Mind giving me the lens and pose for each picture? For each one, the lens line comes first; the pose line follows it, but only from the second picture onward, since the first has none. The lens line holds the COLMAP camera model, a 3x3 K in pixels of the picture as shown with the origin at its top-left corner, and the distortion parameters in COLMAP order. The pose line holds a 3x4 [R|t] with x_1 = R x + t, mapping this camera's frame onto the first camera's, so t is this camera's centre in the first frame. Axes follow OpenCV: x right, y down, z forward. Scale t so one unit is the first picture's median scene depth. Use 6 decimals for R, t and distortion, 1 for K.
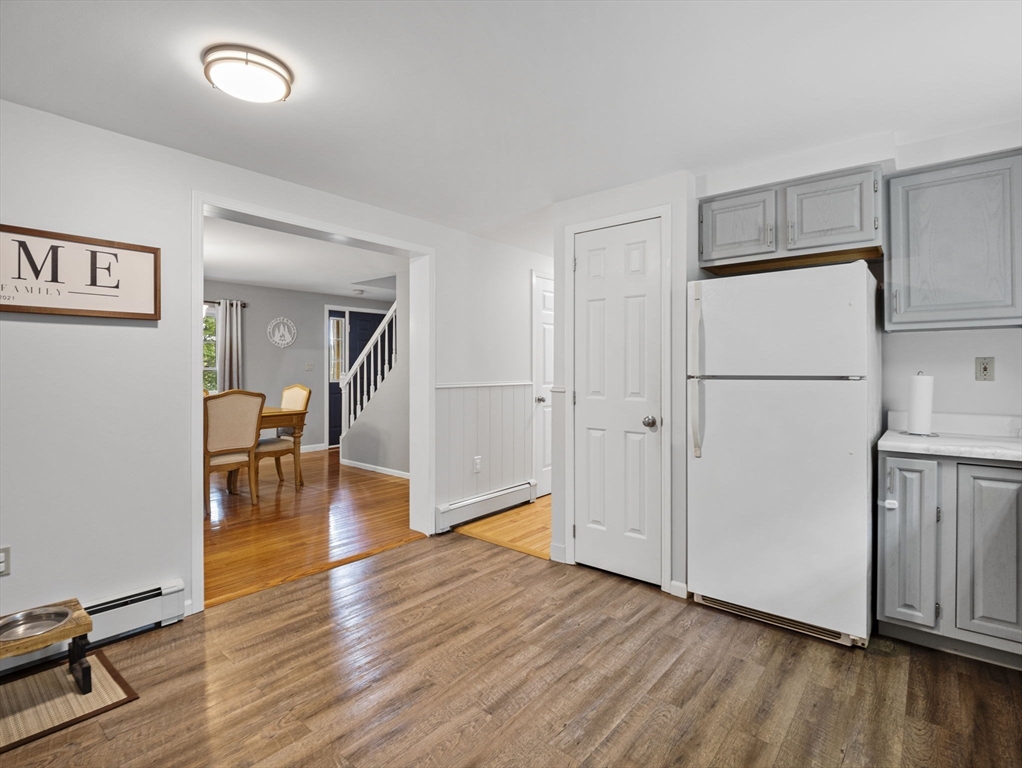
lens RADIAL K [[522.5, 0, 506.6], [0, 522.5, 367.5], [0, 0, 1]] dist [-0.007840, -0.001283]
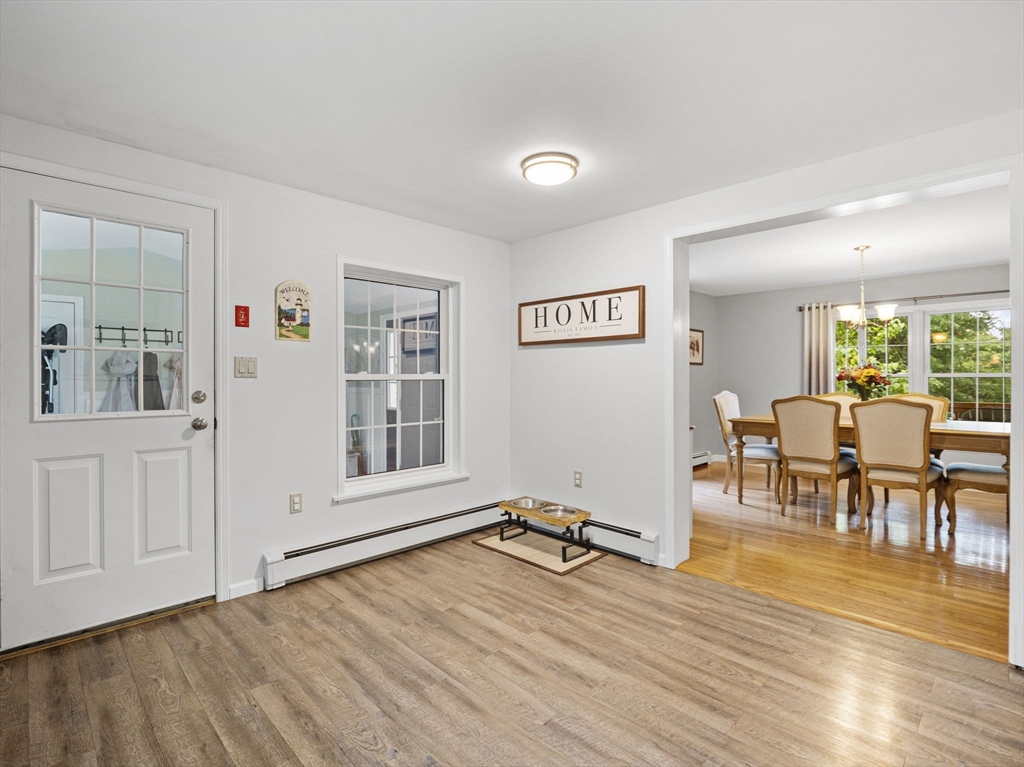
lens RADIAL K [[505.4, 0, 499.2], [0, 505.4, 375.1], [0, 0, 1]] dist [-0.002068, -0.000645]
pose [[-0.111551, -0.004002, -0.993751, 0.730989], [0.001741, 0.999990, -0.004222, 0.013364], [0.993757, -0.002202, -0.111543, 0.811994]]
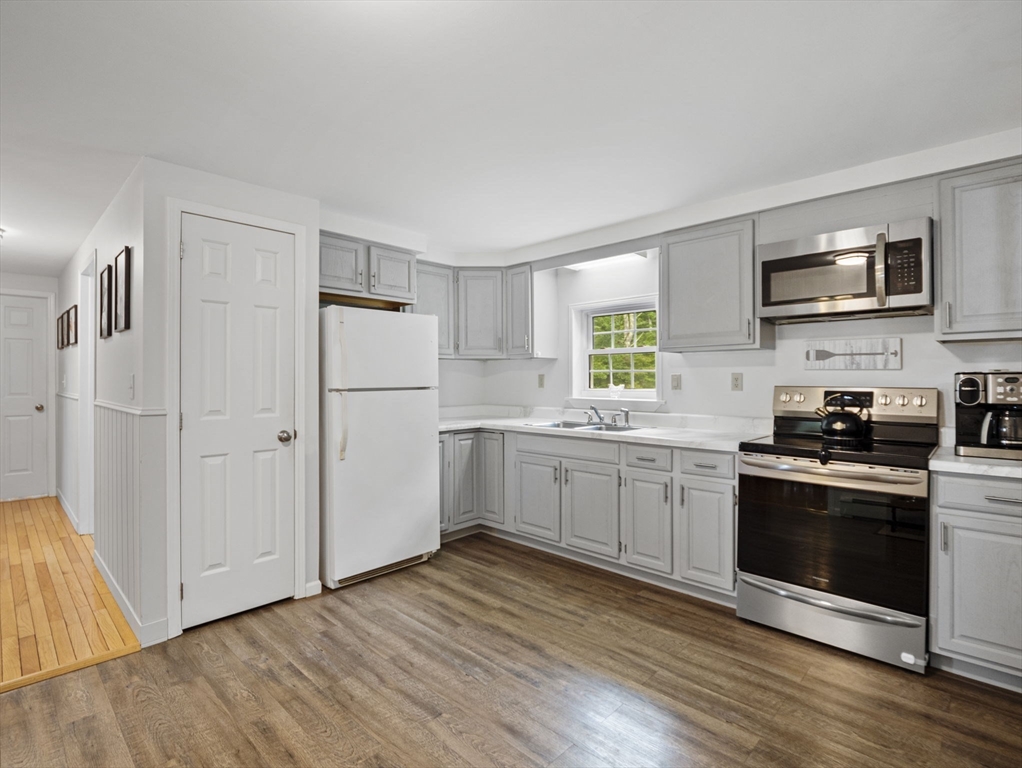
lens RADIAL K [[515.4, 0, 509.0], [0, 515.4, 378.7], [0, 0, 1]] dist [-0.007509, -0.001559]
pose [[0.062689, -0.001453, 0.998032, -0.837672], [0.000407, 0.999999, 0.001430, -0.009608], [-0.998033, 0.000316, 0.062690, 0.634113]]
